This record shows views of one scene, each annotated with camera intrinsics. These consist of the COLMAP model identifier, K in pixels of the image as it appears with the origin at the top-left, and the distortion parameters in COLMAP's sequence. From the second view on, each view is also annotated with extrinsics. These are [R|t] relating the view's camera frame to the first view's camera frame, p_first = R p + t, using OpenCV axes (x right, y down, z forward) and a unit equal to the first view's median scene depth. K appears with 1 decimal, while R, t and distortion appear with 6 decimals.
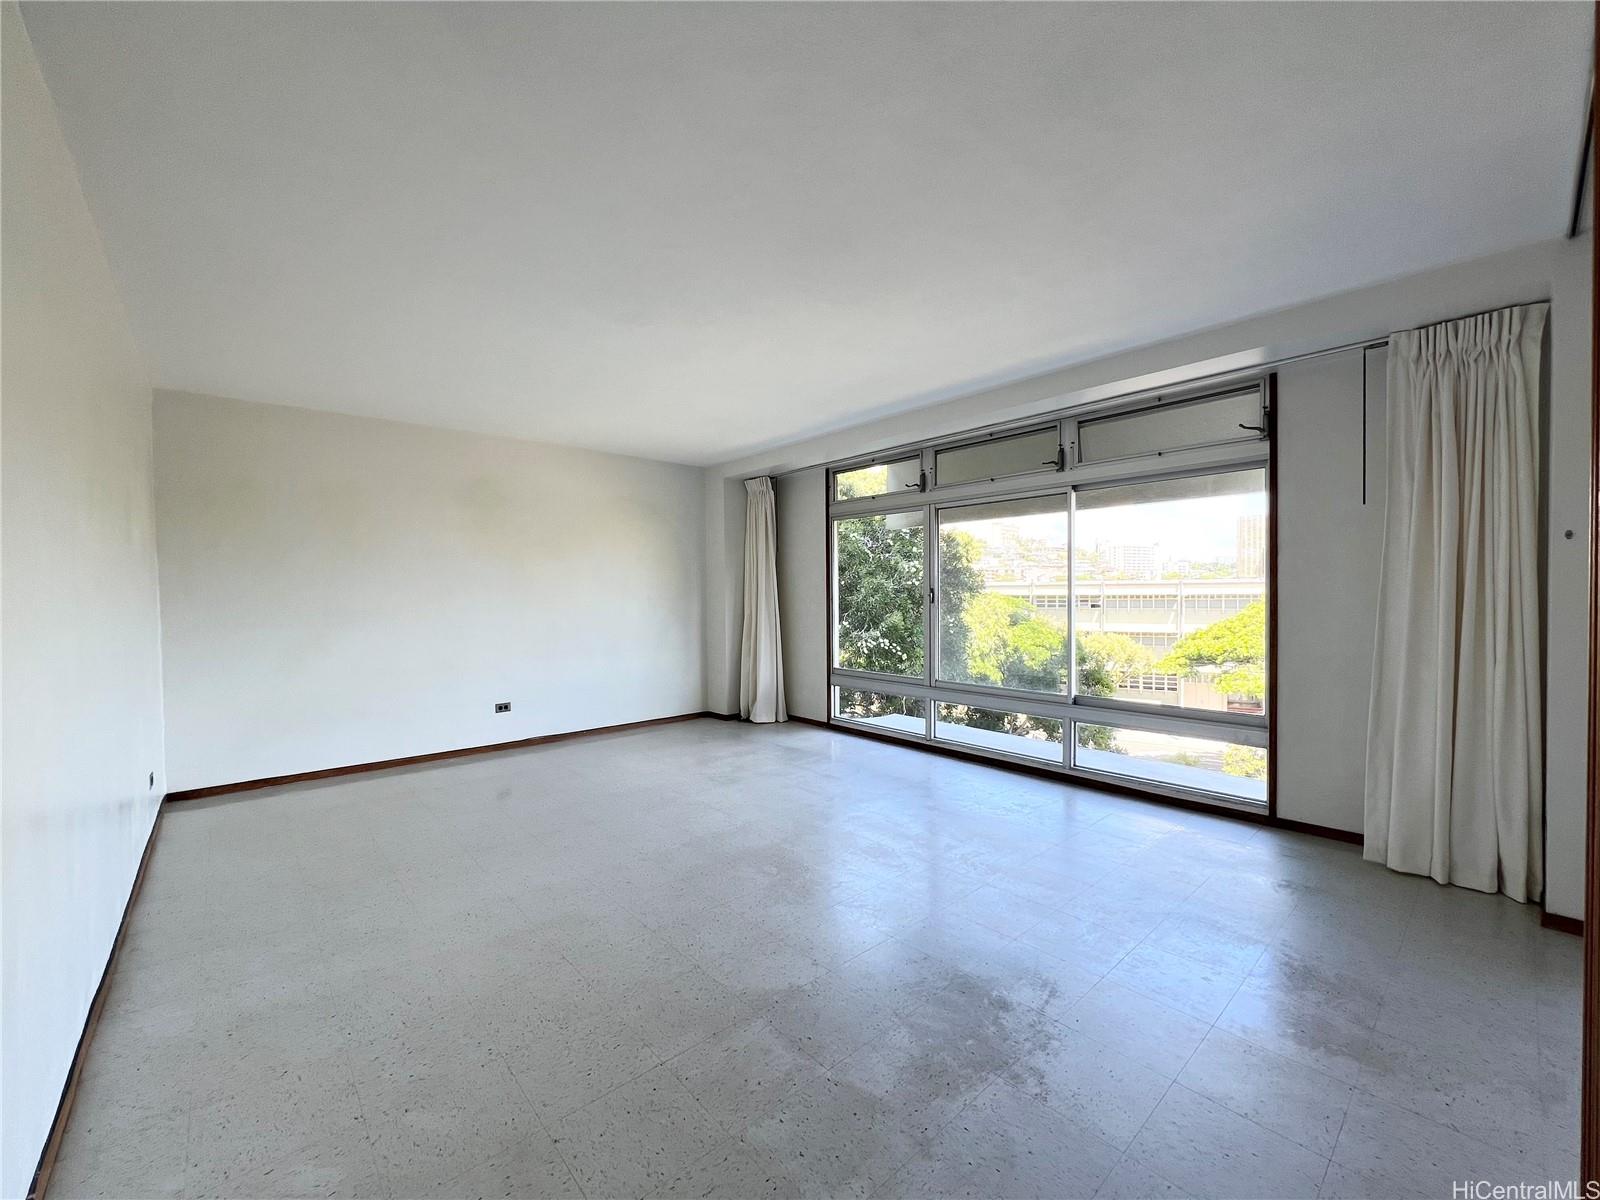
lens RADIAL K [[649.1, 0, 810.0], [0, 649.1, 610.5], [0, 0, 1]] dist [-0.003754, 0.002116]
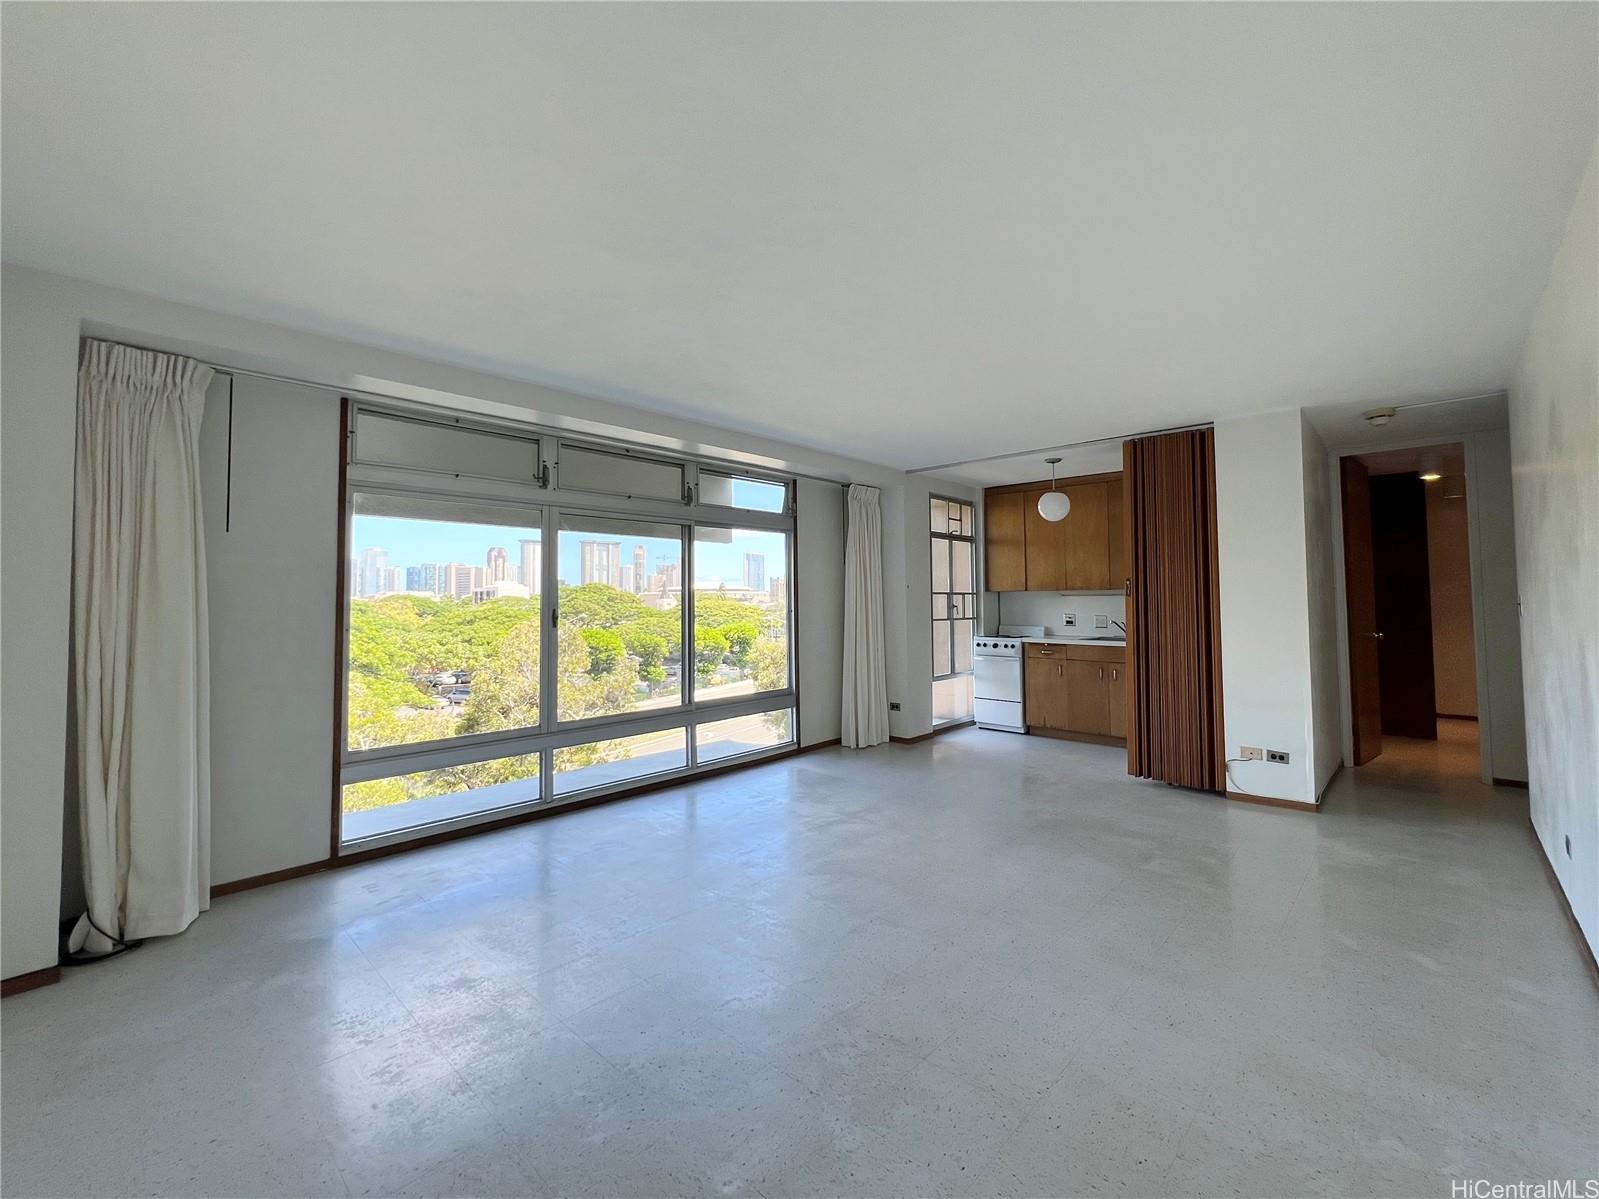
lens RADIAL K [[648.7, 0, 822.2], [0, 648.7, 570.5], [0, 0, 1]] dist [-0.003754, 0.002116]
pose [[-0.076005, 0.064919, 0.994992, -0.655905], [0.045317, 0.997072, -0.061593, -0.017185], [-0.996077, 0.040409, -0.078724, 0.739770]]
